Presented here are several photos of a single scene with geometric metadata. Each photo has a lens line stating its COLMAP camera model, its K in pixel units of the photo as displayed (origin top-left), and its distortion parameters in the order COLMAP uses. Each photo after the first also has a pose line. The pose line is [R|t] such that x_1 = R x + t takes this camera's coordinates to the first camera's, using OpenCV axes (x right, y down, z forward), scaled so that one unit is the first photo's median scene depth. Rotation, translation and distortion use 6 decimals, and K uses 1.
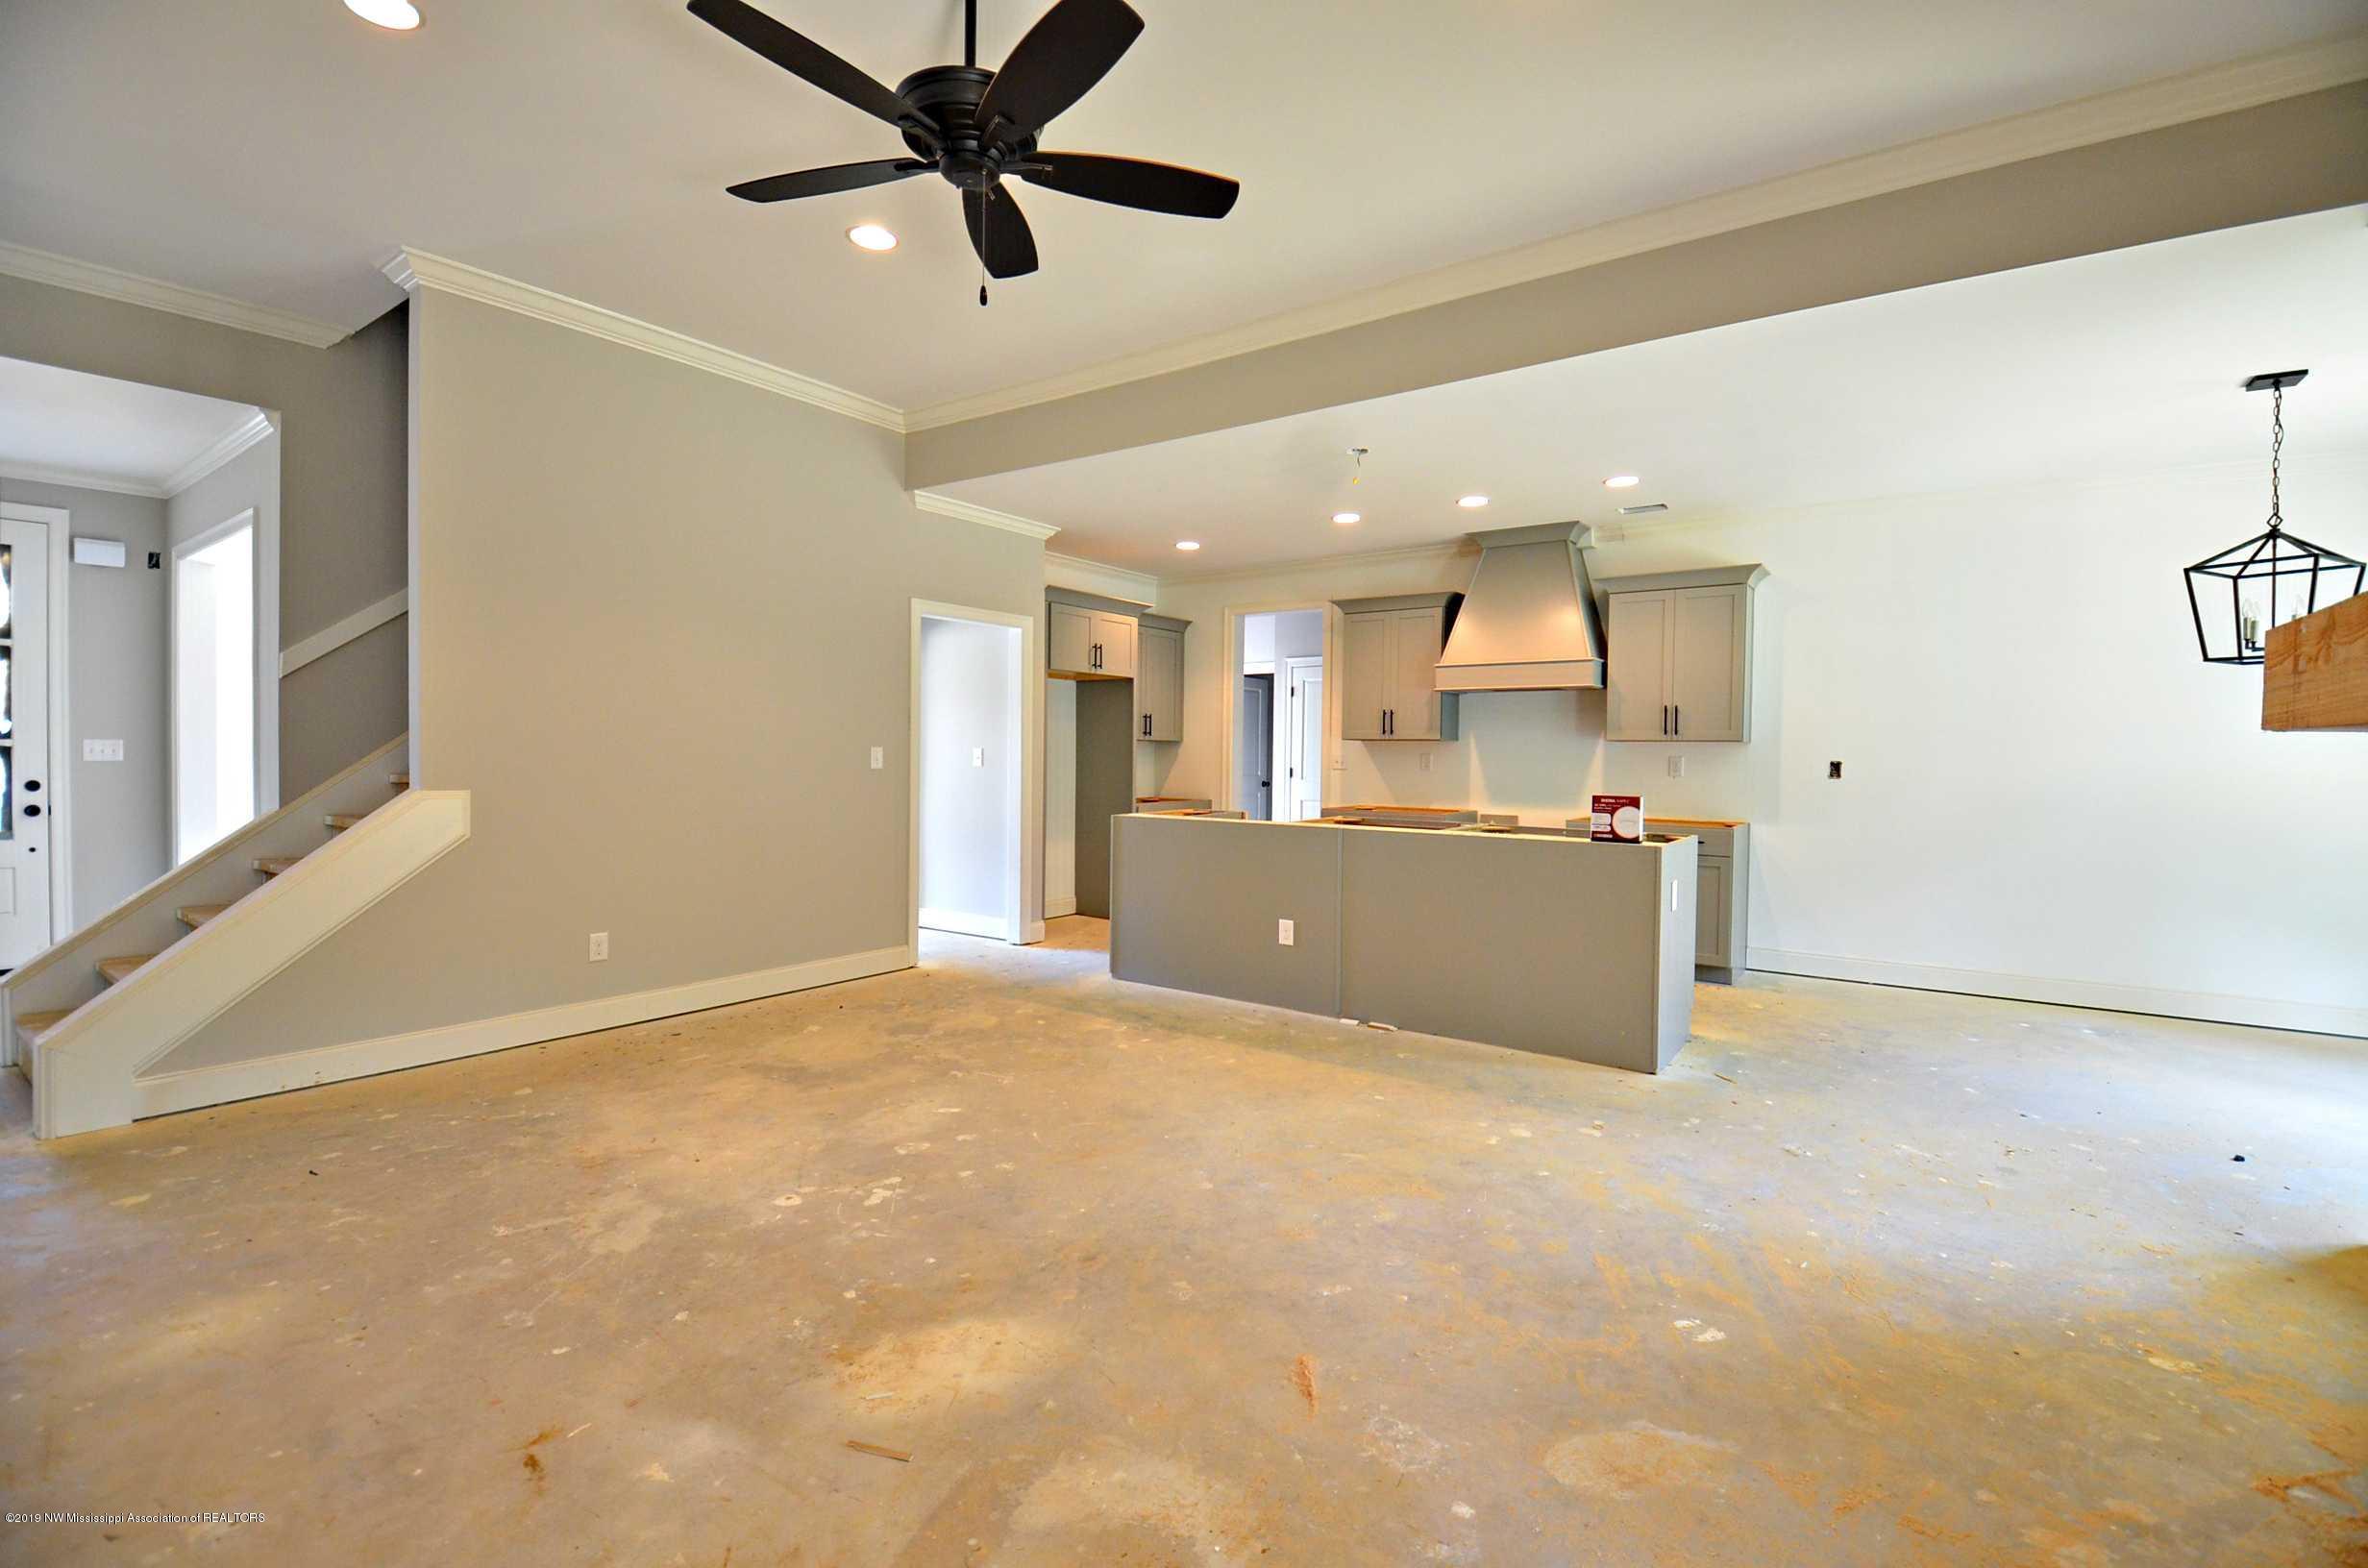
lens RADIAL K [[1055.2, 0, 1212.5], [0, 1055.2, 783.3], [0, 0, 1]] dist [0.018780, -0.027577]
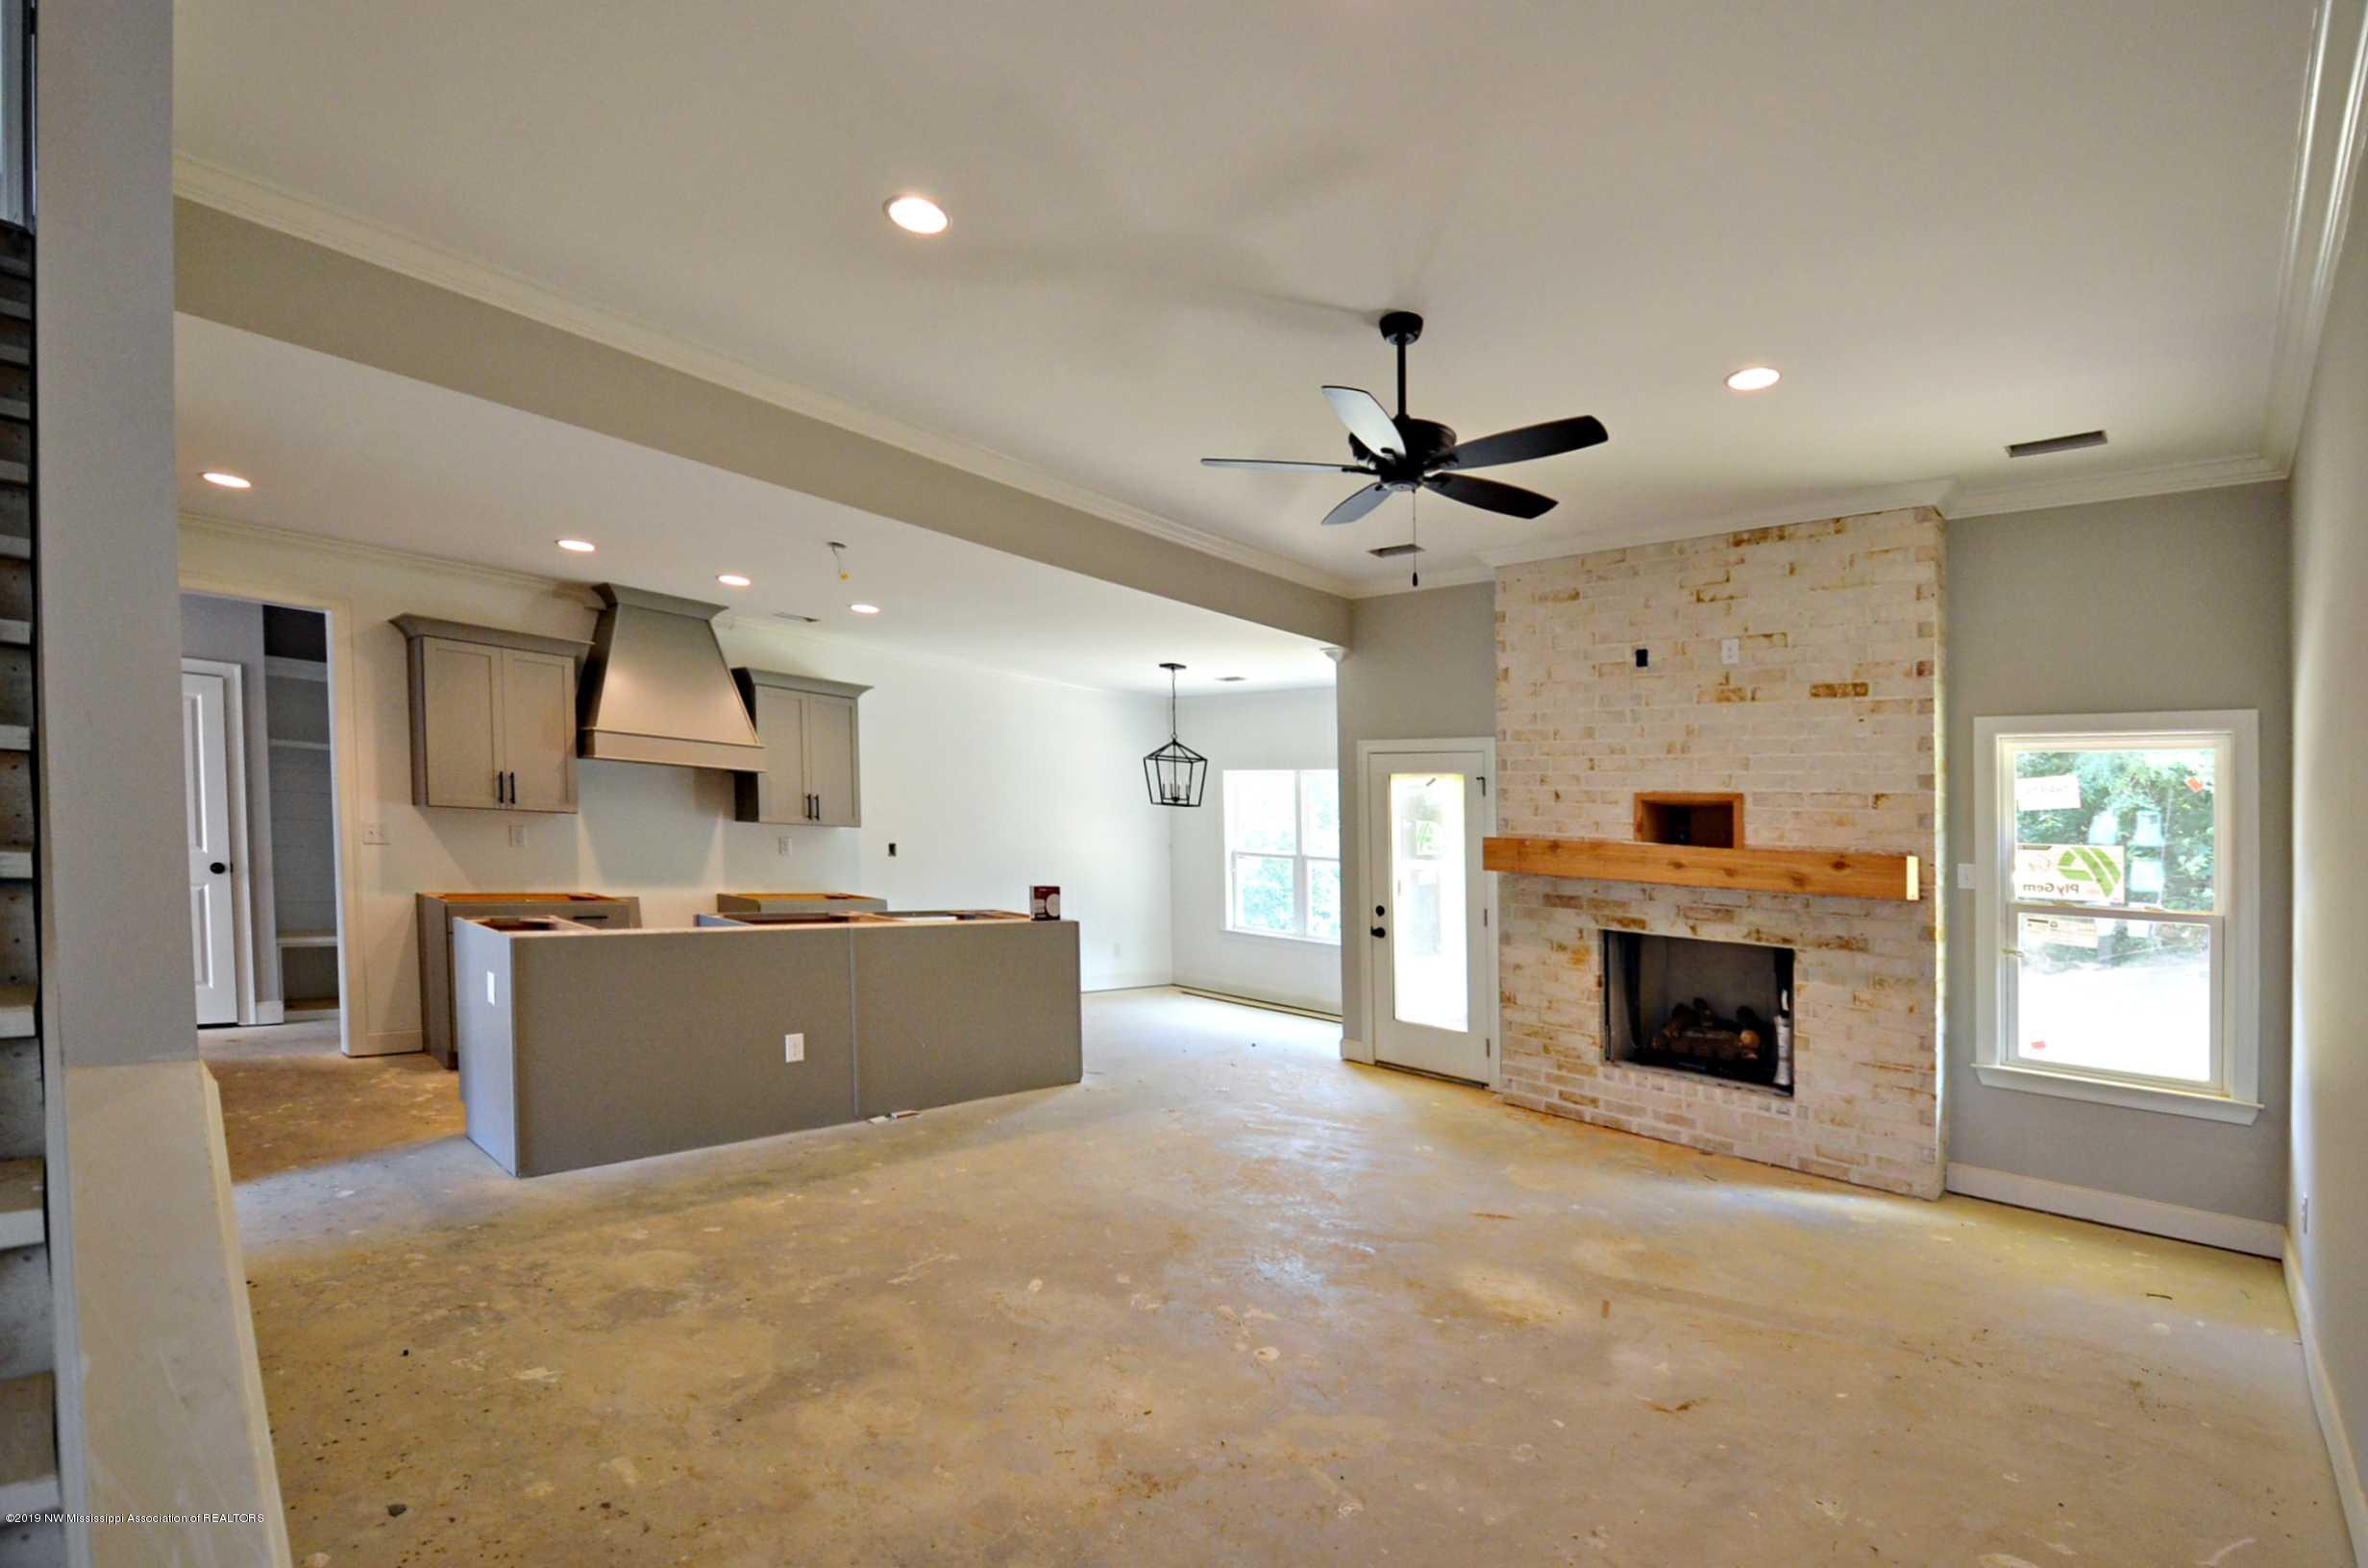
lens RADIAL K [[1055.2, 0, 1212.5], [0, 1055.2, 783.3], [0, 0, 1]] dist [0.018780, -0.027577]
pose [[0.128414, 0.048697, 0.990524, -1.008761], [-0.022936, 0.998672, -0.046124, -0.066565], [-0.991455, -0.016795, 0.129360, 0.663082]]
